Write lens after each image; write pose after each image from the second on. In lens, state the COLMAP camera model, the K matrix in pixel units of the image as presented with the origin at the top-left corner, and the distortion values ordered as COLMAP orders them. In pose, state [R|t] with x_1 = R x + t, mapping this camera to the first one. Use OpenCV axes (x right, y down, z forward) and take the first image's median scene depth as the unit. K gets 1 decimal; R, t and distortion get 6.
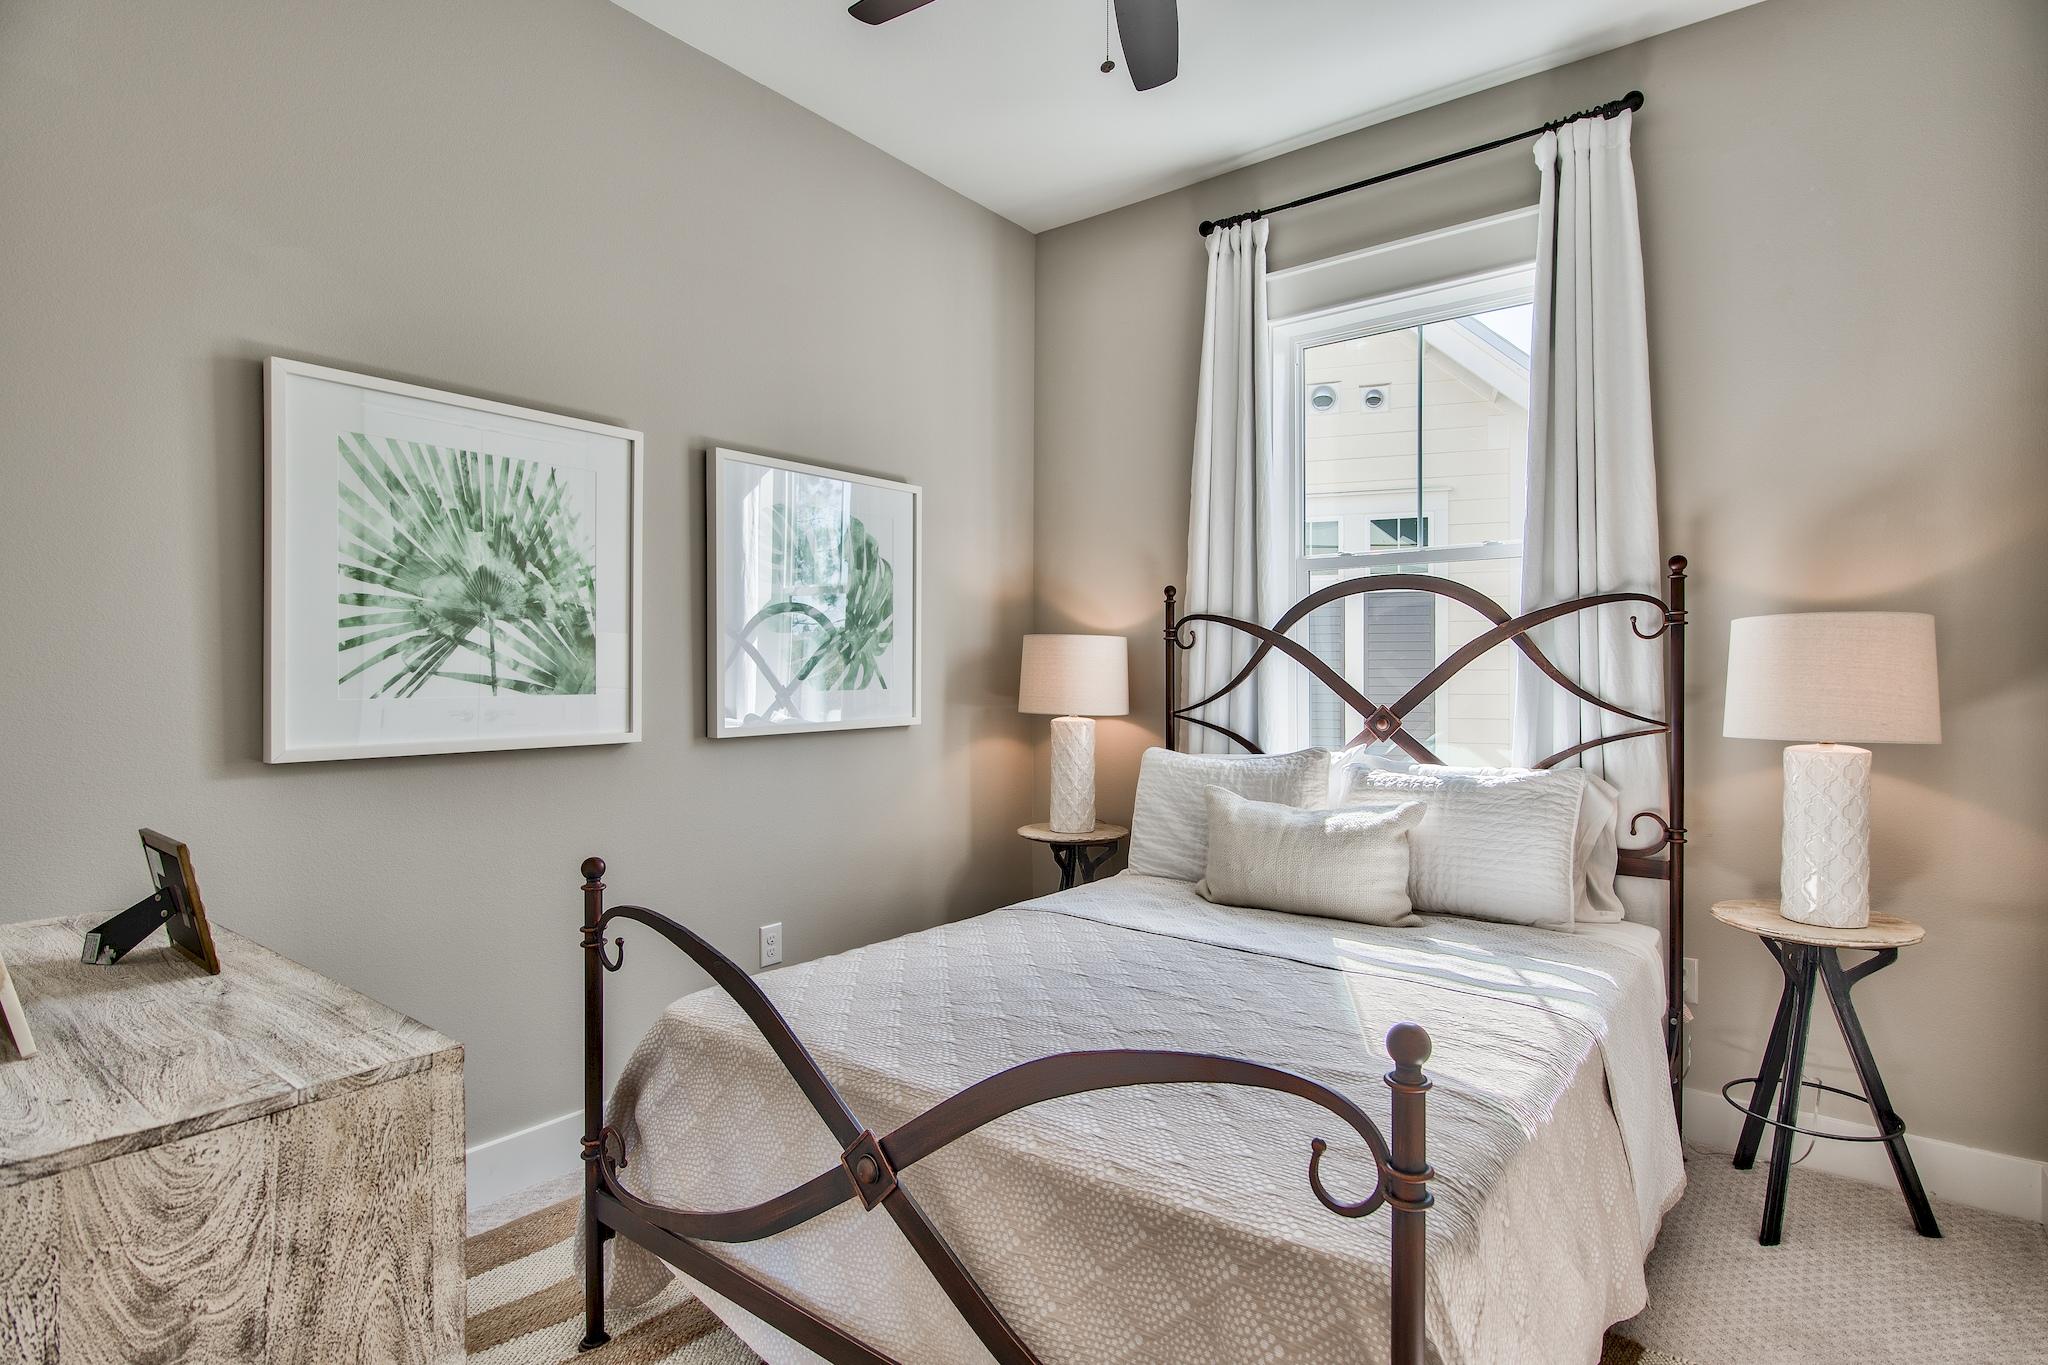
lens RADIAL K [[1013.8, 0, 1024.0], [0, 1013.8, 682.5], [0, 0, 1]] dist [-0.002995, -0.000985]
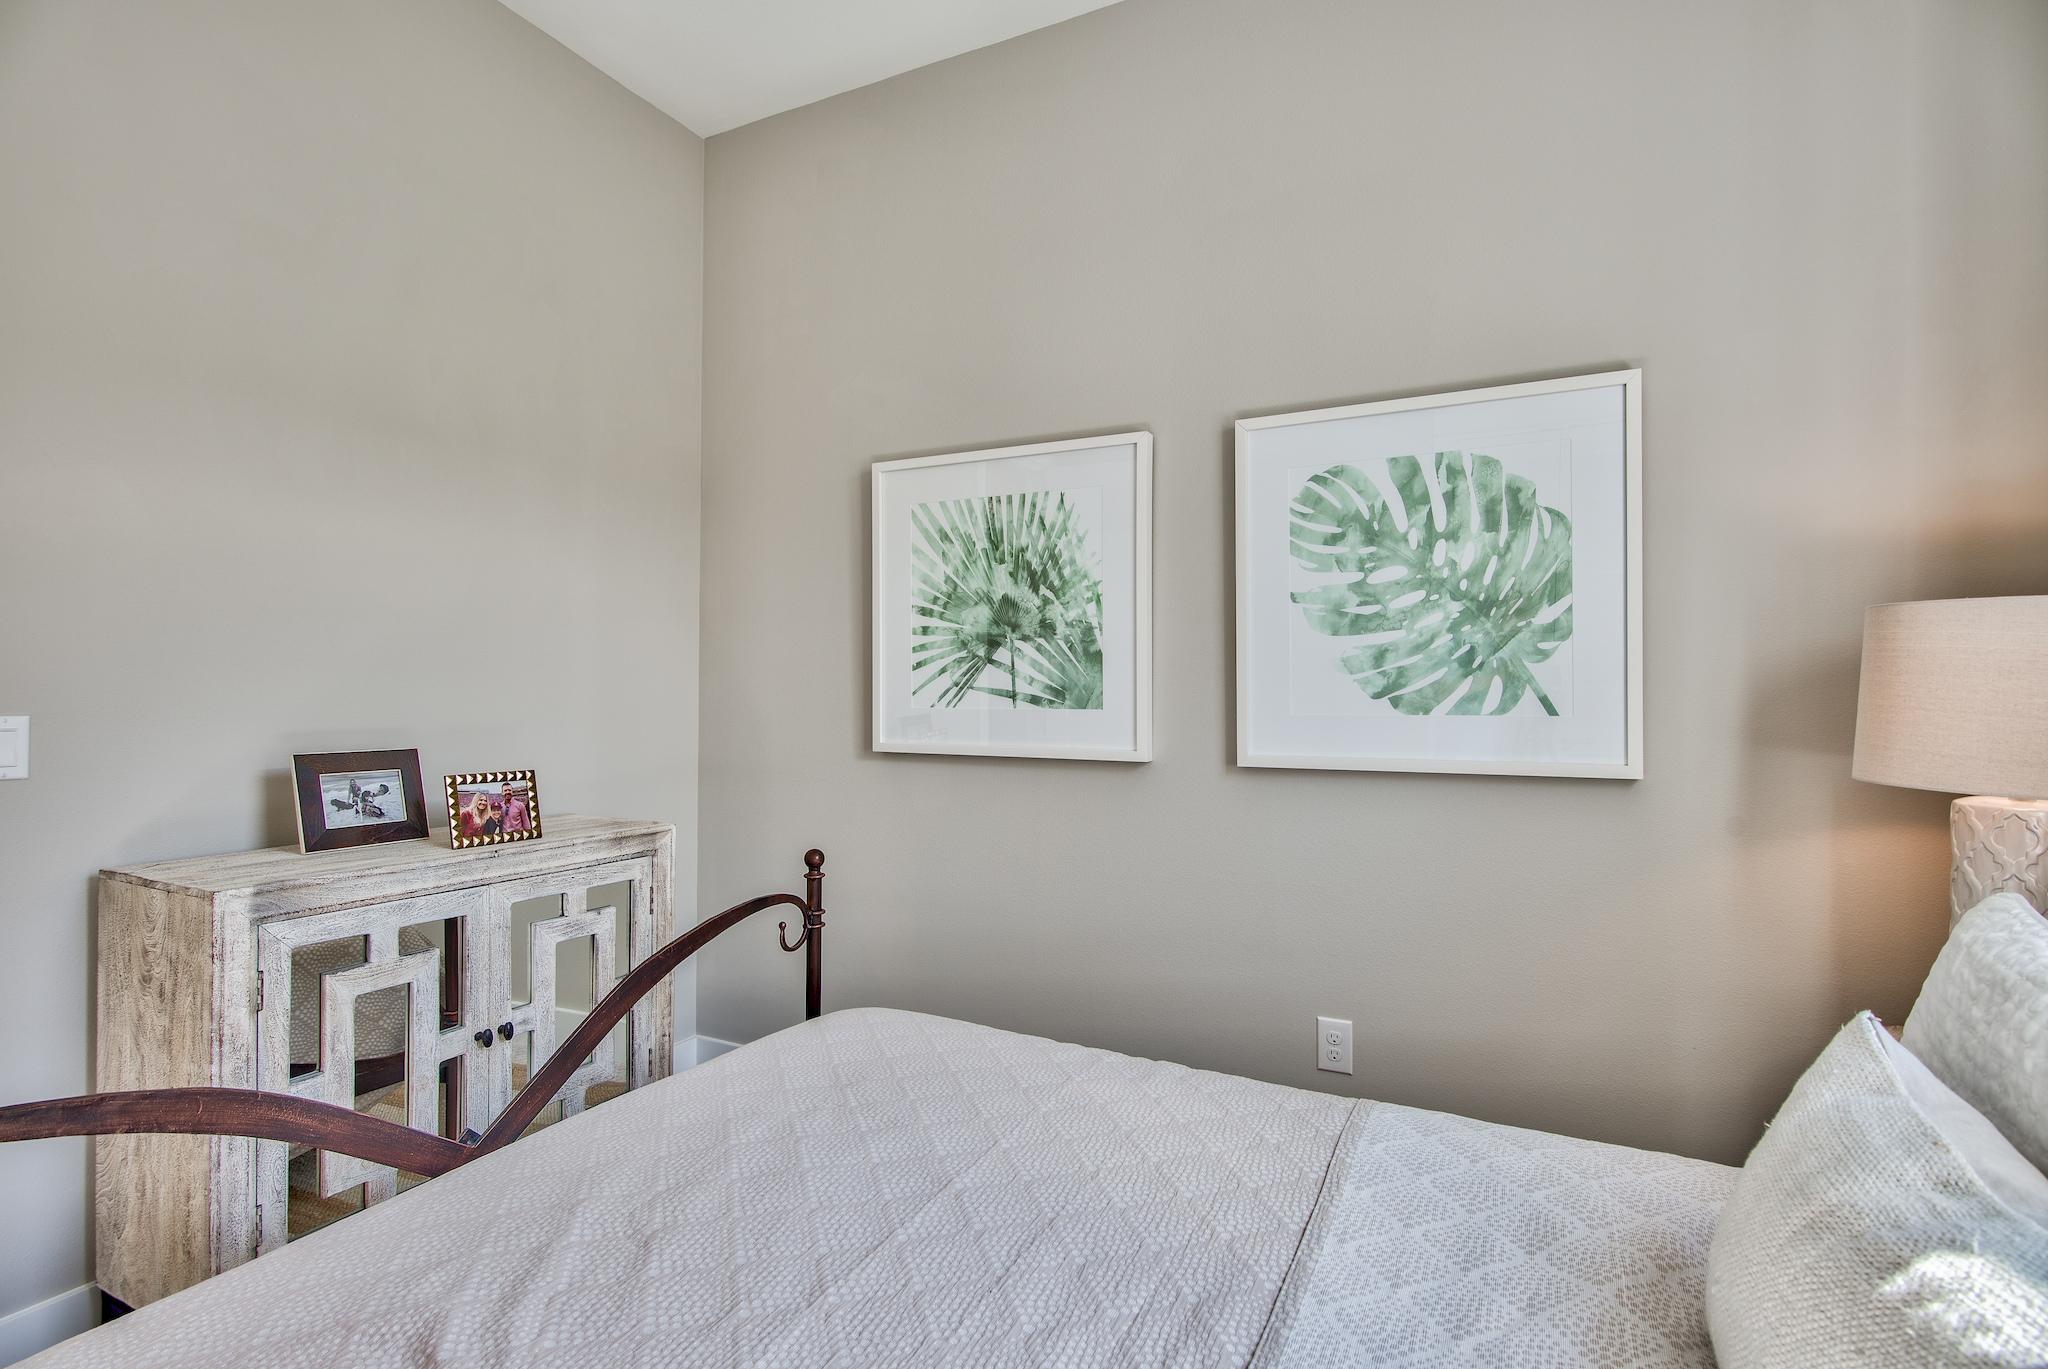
lens RADIAL K [[1013.8, 0, 1024.0], [0, 1013.8, 684.5], [0, 0, 1]] dist [-0.002995, -0.000985]
pose [[0.189358, 0.005362, -0.981893, 0.578365], [-0.008124, 0.999959, 0.003894, -0.017300], [0.981874, 0.007240, 0.189394, 0.788980]]
